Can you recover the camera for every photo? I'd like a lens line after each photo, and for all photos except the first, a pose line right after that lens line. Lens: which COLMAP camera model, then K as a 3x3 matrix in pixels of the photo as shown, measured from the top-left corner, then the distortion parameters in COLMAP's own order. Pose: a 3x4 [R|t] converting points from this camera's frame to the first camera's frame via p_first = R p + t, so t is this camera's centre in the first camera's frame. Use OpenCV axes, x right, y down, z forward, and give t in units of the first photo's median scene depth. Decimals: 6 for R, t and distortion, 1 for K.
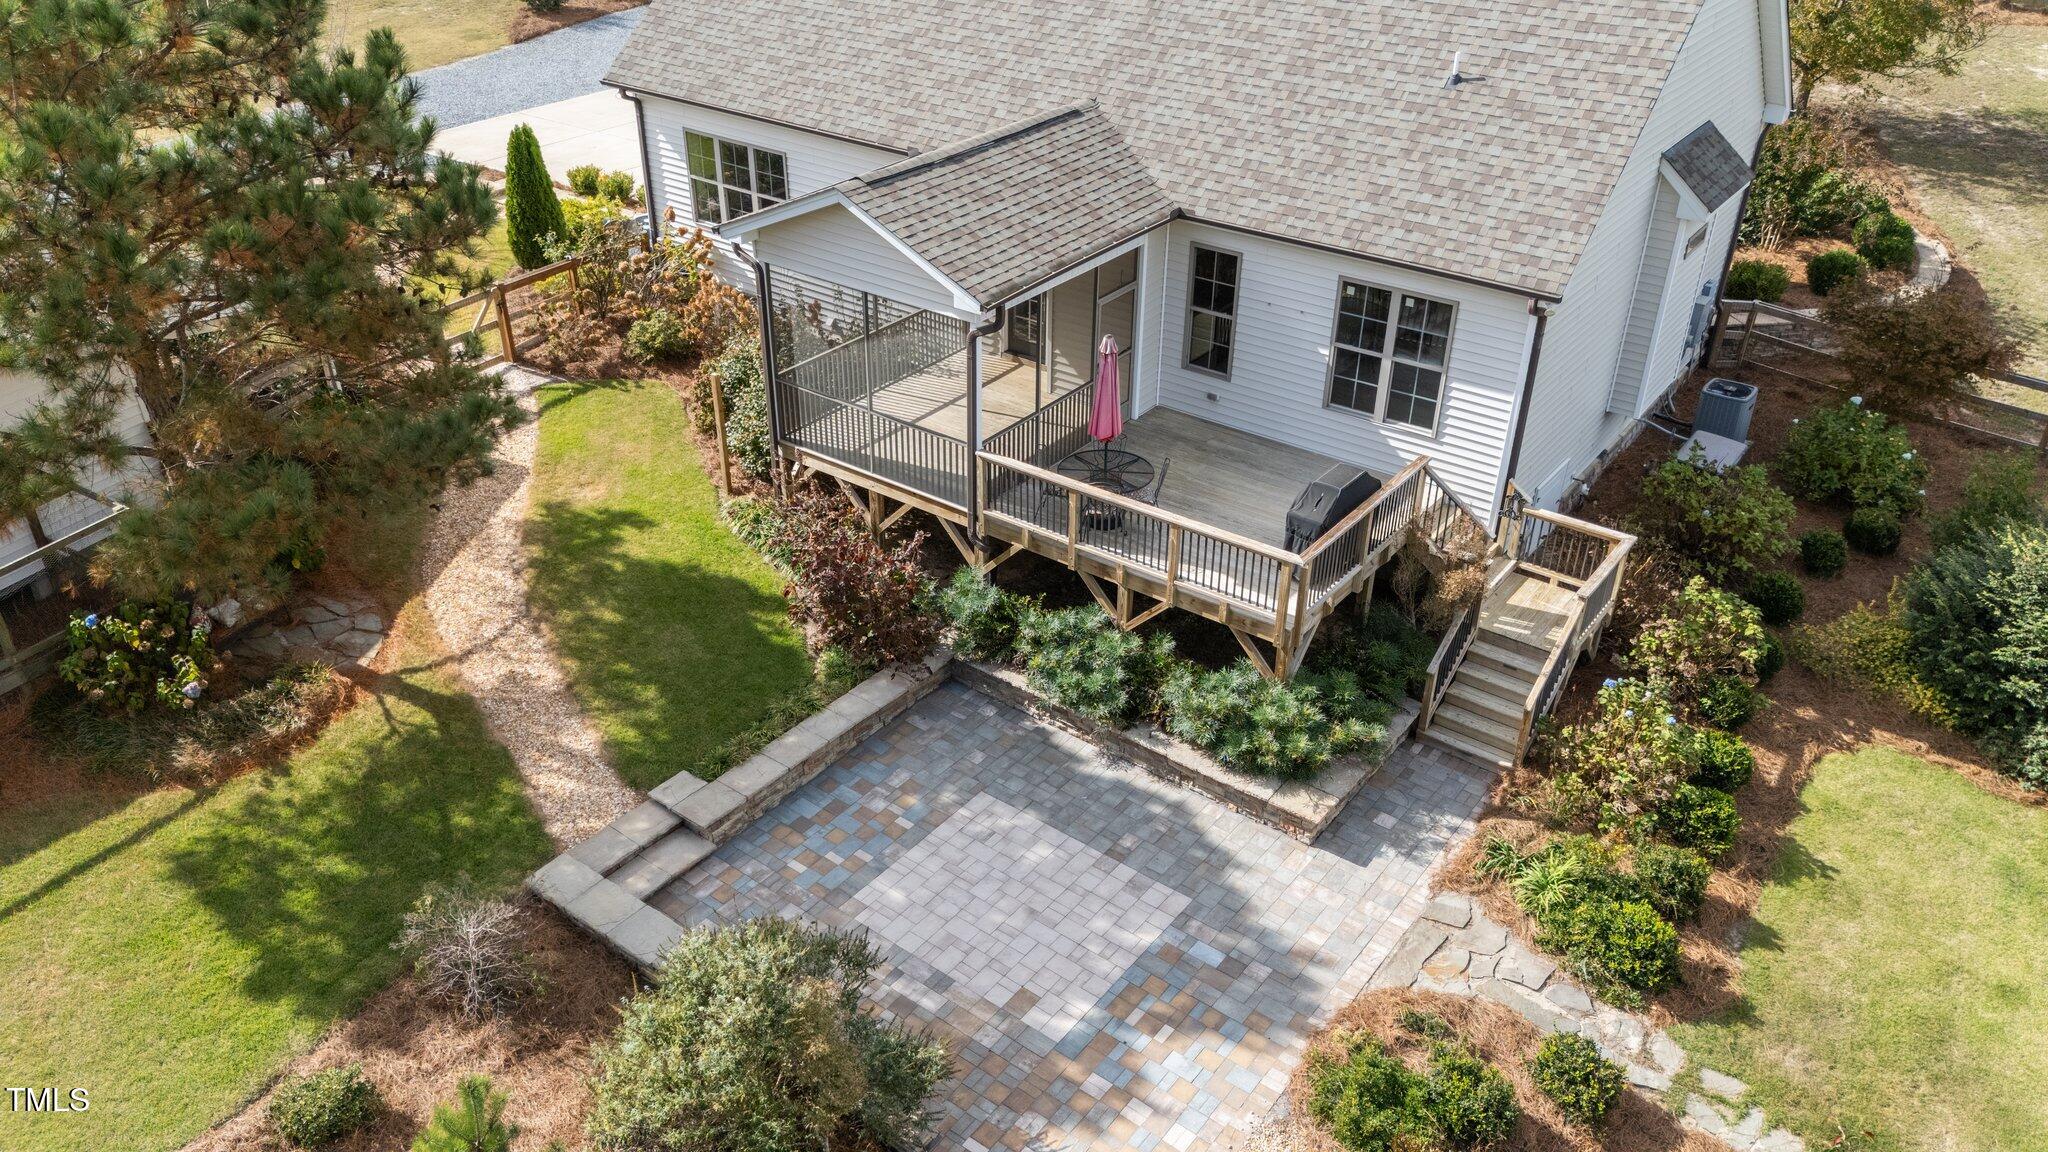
lens RADIAL K [[1521.0, 0, 1024.0], [0, 1521.0, 576.0], [0, 0, 1]] dist [0.084167, 0.000478]
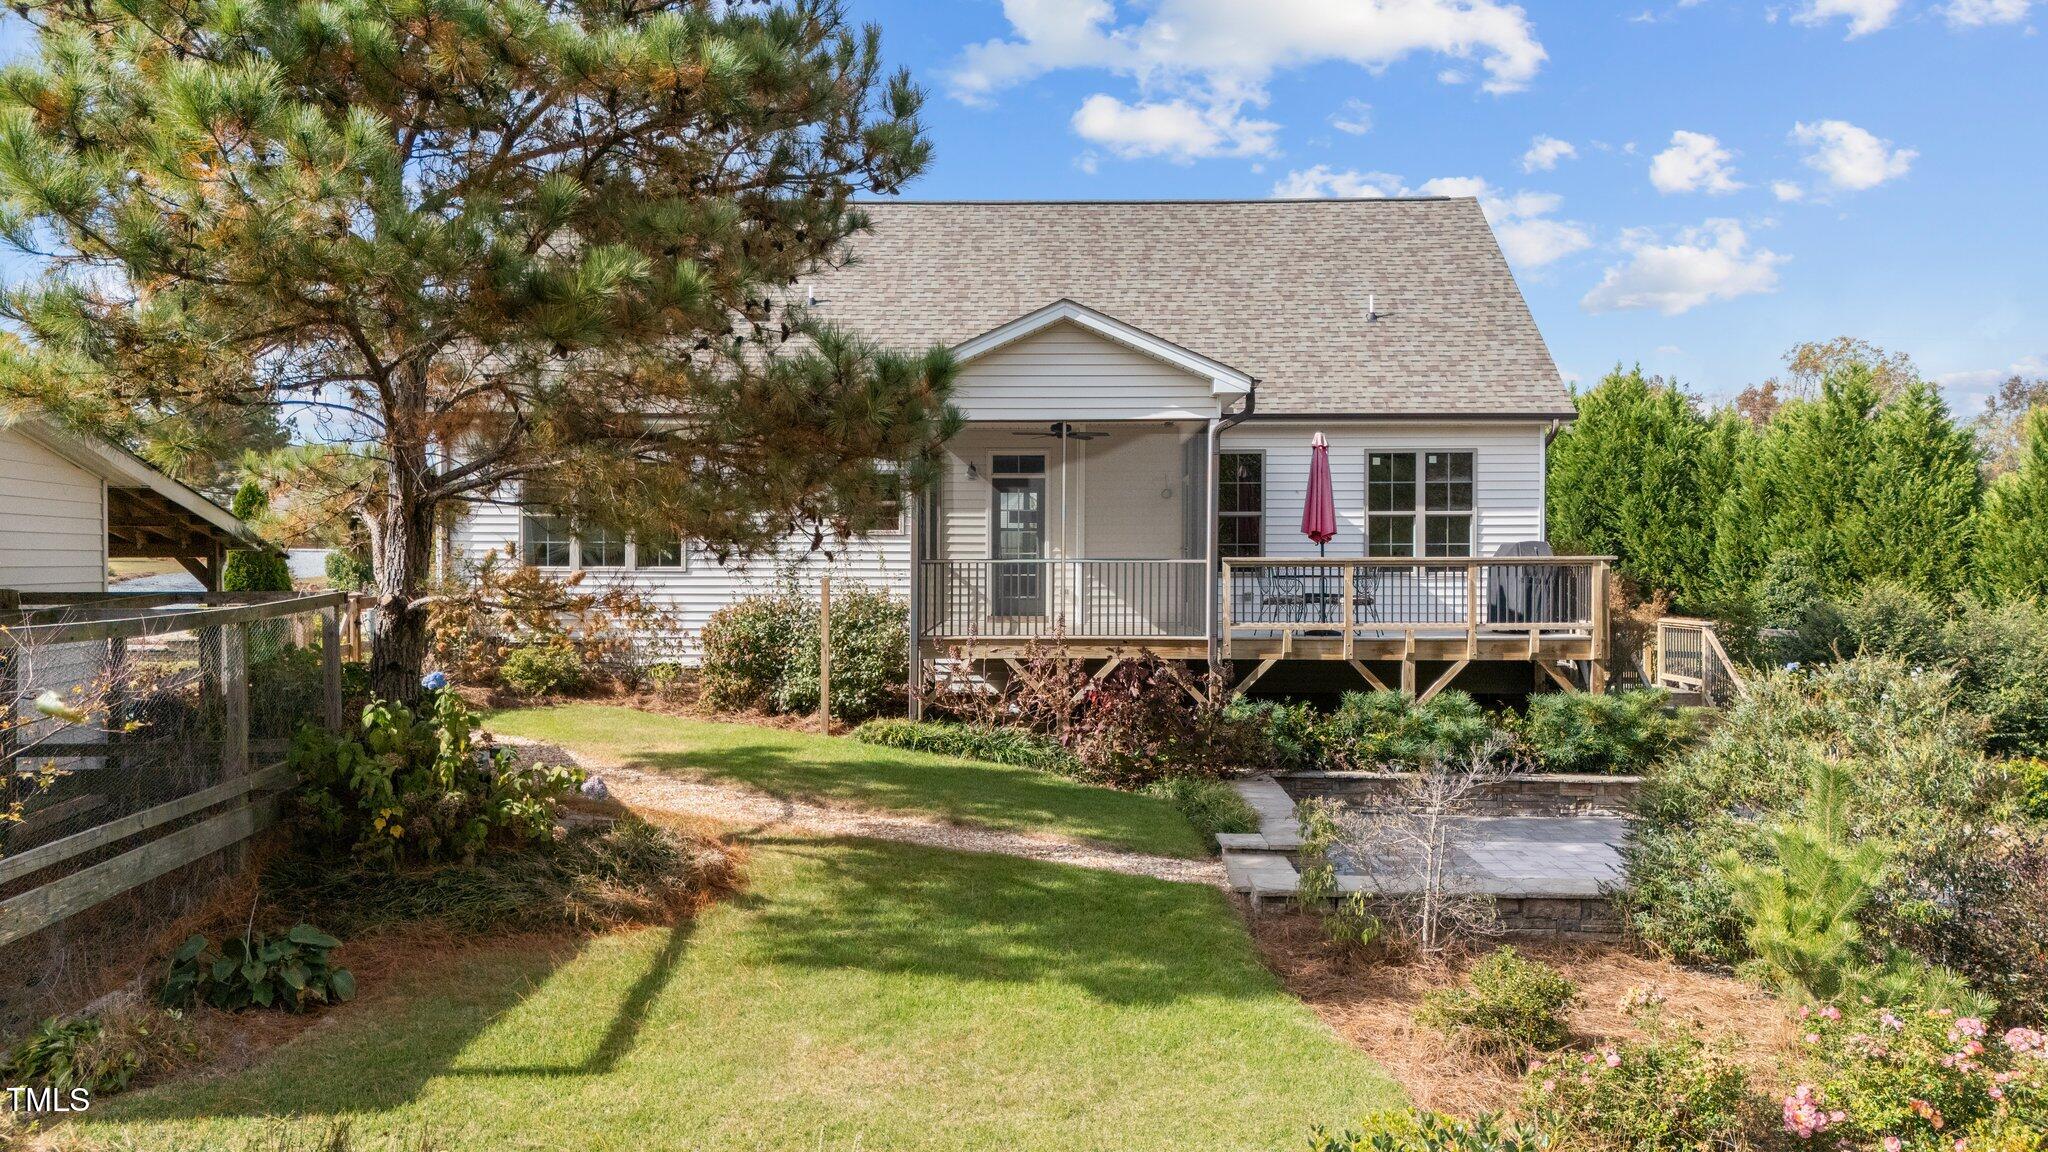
lens RADIAL K [[1521.0, 0, 1024.0], [0, 1521.0, 576.0], [0, 0, 1]] dist [0.084167, 0.000478]
pose [[0.810968, -0.015071, 0.584896, -0.675483], [0.306325, 0.862648, -0.402497, 0.267569], [-0.498493, 0.505581, 0.704196, 0.391470]]
